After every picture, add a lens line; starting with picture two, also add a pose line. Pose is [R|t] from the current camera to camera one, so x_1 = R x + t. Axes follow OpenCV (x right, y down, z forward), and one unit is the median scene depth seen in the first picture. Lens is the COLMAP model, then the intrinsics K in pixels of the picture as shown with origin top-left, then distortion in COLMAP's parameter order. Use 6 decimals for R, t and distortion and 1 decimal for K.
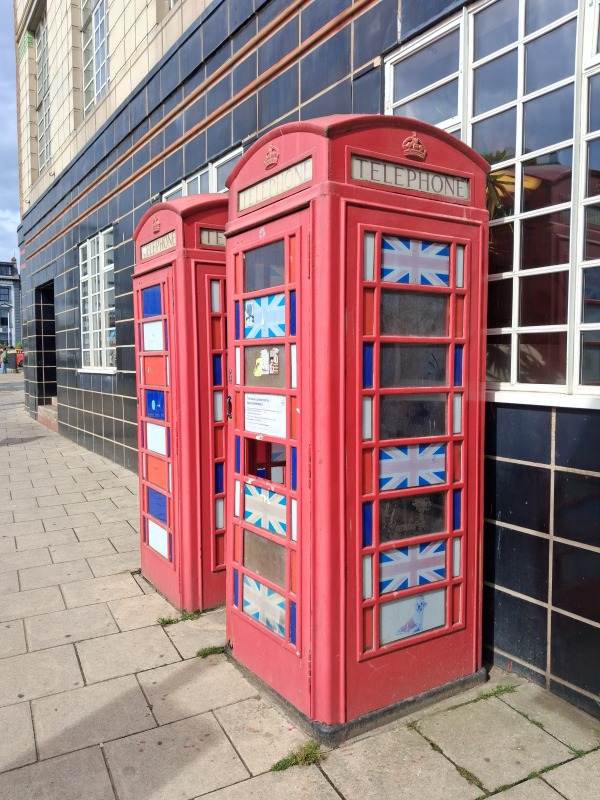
lens RADIAL K [[647.2, 0, 298.0], [0, 647.2, 394.7], [0, 0, 1]] dist [0.039408, -0.011901]
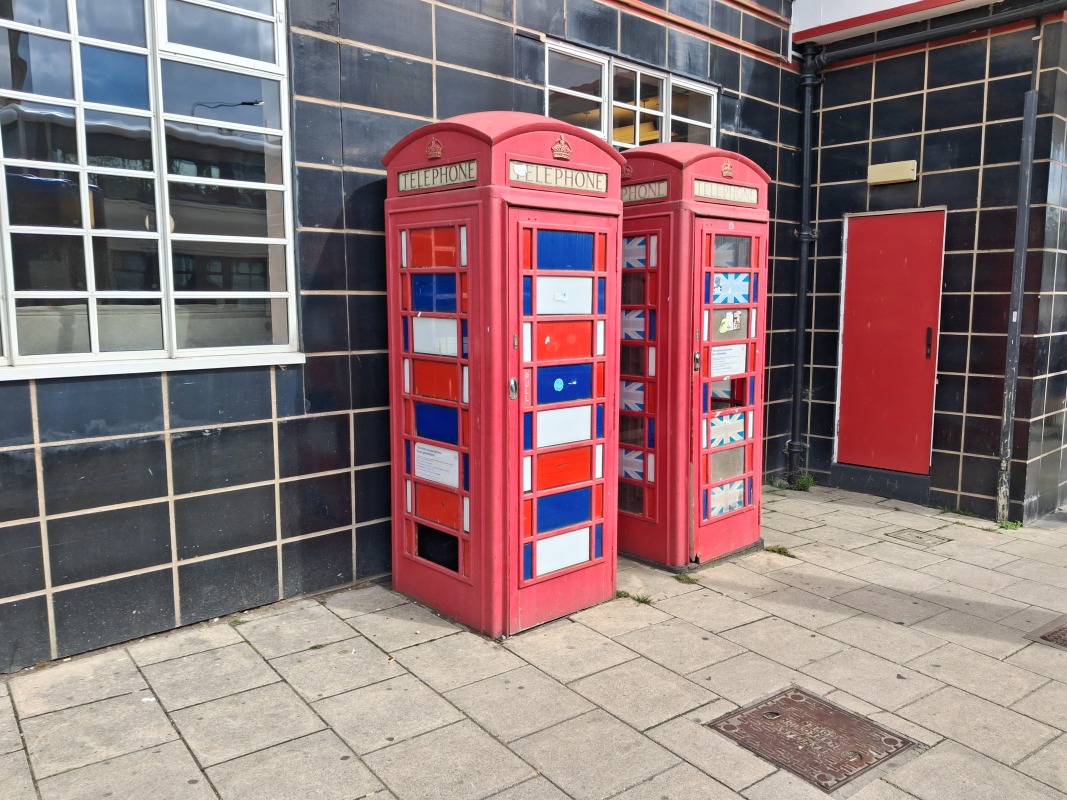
lens RADIAL K [[812.5, 0, 565.6], [0, 812.5, 393.3], [0, 0, 1]] dist [0.085586, -0.167308]
pose [[-0.215749, -0.114303, 0.969736, -1.604714], [0.051793, 0.990387, 0.128261, -0.134222], [-0.975074, 0.077898, -0.207755, 1.651595]]
